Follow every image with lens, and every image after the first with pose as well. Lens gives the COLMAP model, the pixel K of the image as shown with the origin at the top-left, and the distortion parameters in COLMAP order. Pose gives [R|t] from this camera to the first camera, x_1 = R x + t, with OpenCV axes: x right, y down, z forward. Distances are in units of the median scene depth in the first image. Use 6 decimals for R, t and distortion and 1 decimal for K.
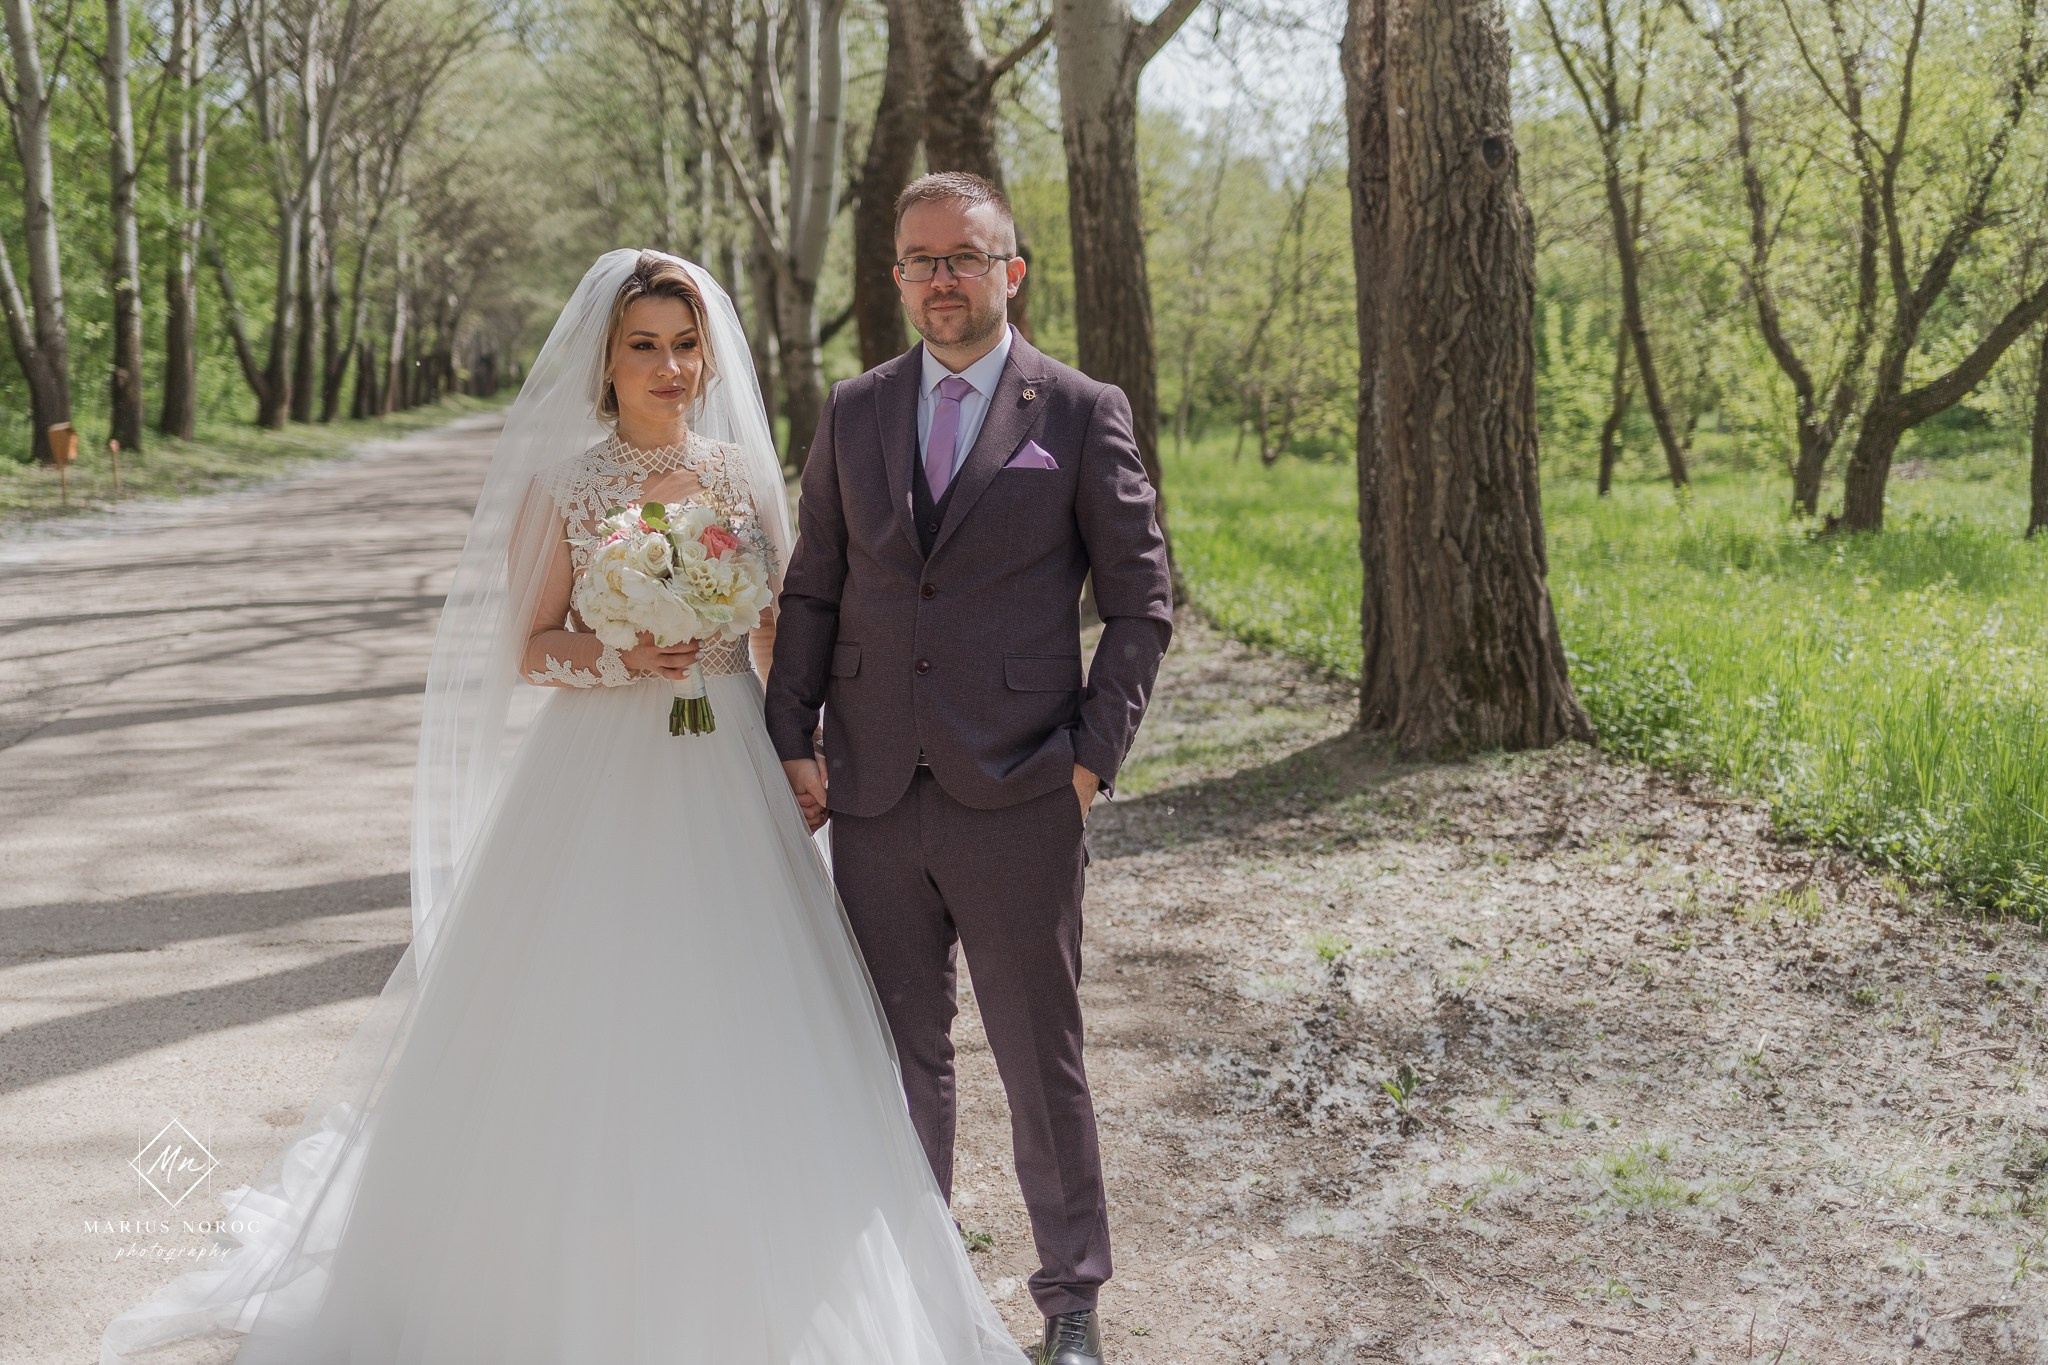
lens RADIAL K [[3113.8, 0, 927.8], [0, 3113.8, 682.4], [0, 0, 1]] dist [0.005531, 0.071544]
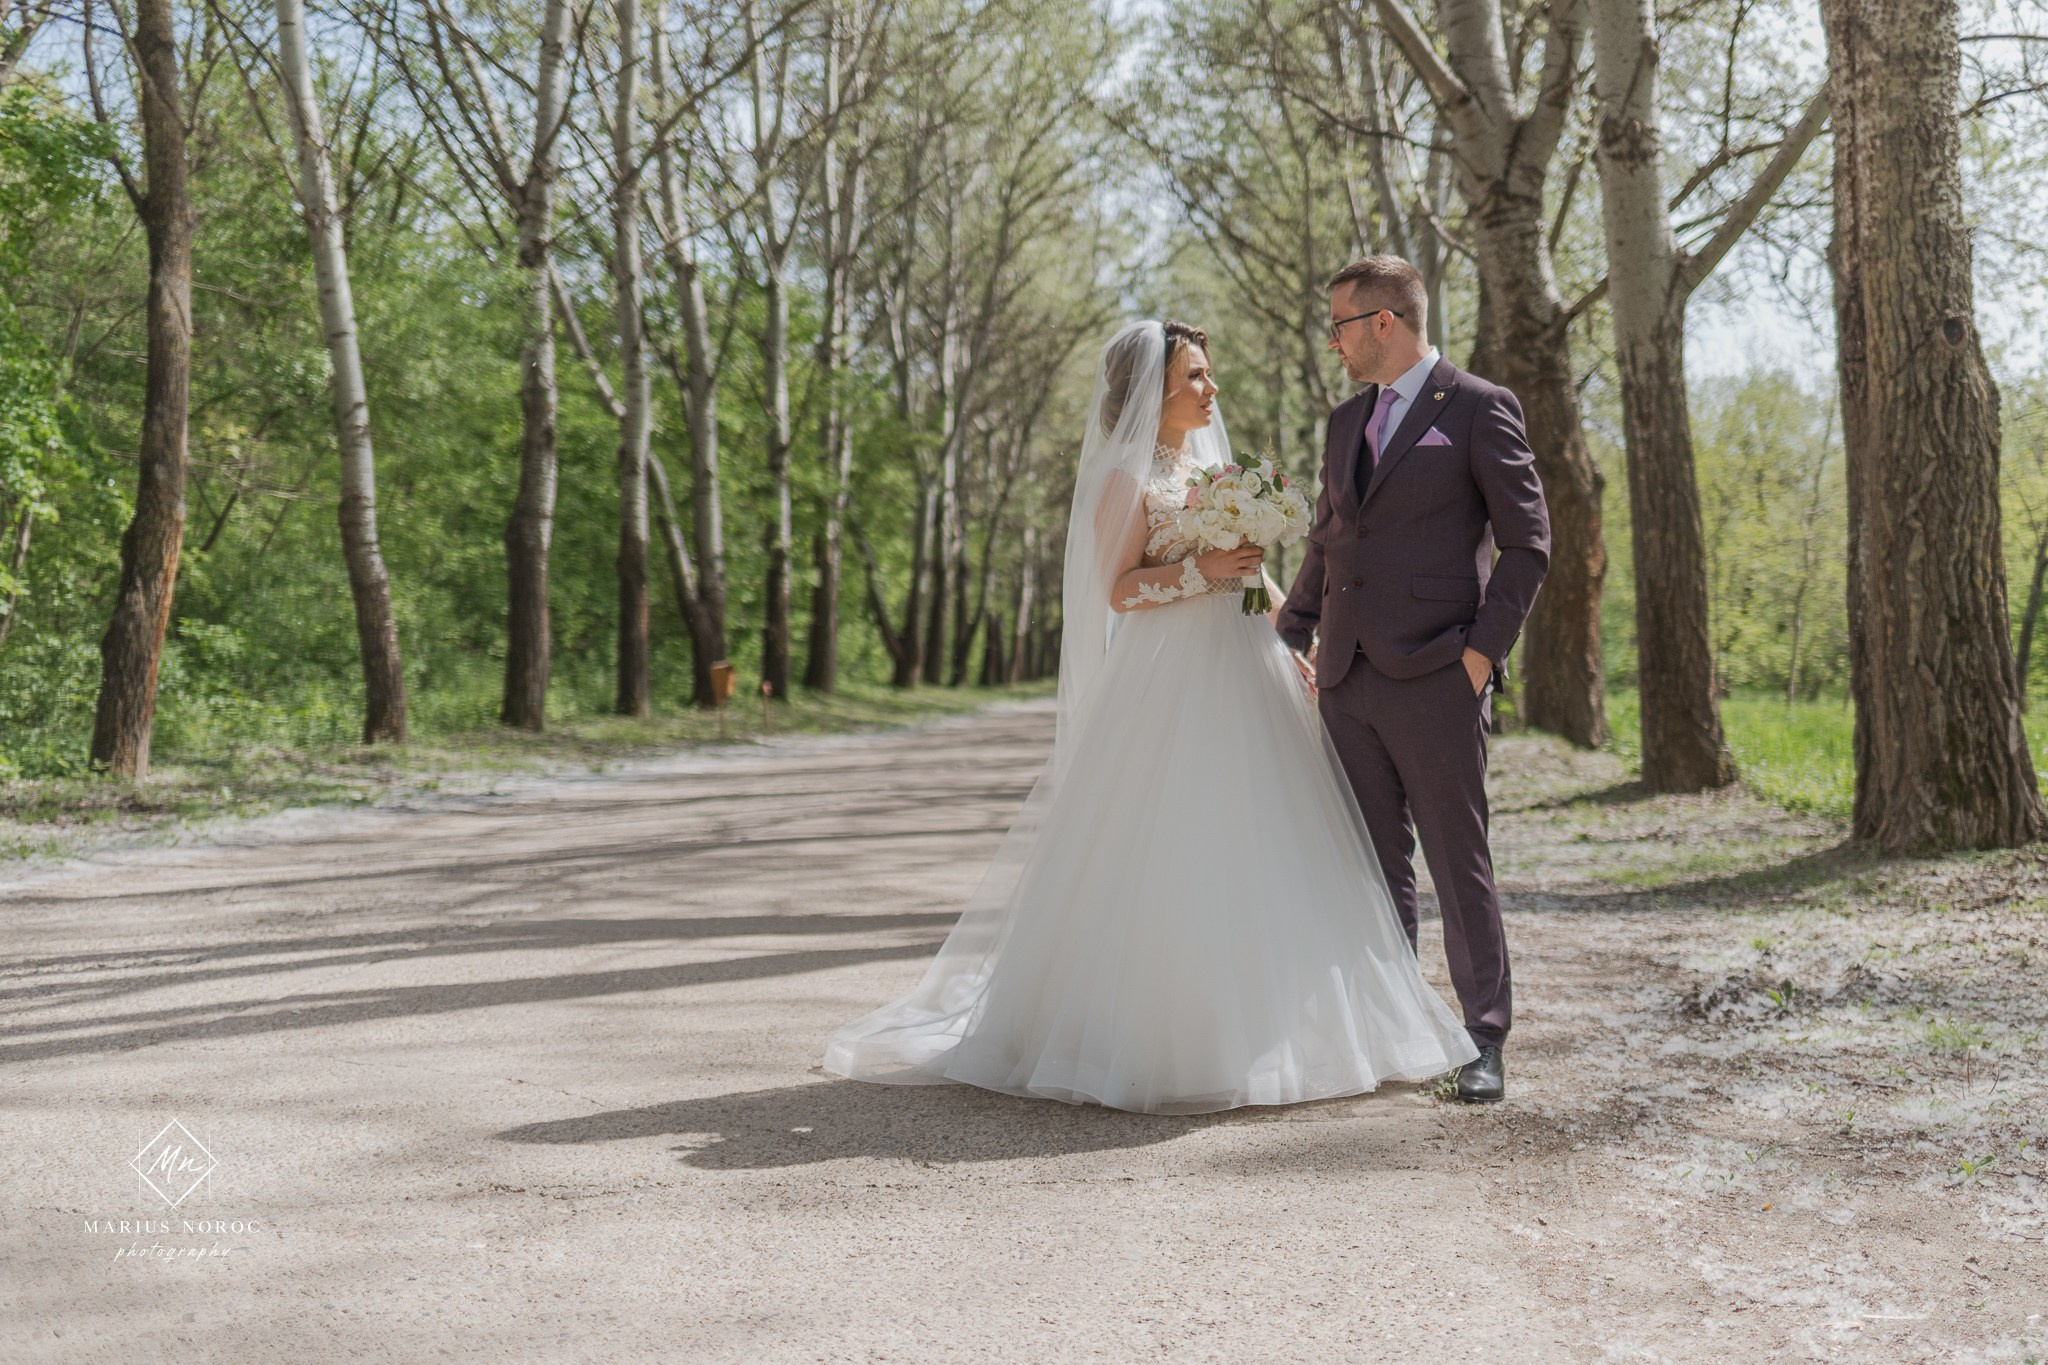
lens RADIAL K [[3113.8, 0, 927.8], [0, 3113.8, 682.4], [0, 0, 1]] dist [0.005531, 0.071544]
pose [[0.980388, 0.000050, -0.197078, 0.016444], [-0.018066, 0.995812, -0.089621, 0.034423], [0.196248, 0.091424, 0.976283, -0.097135]]
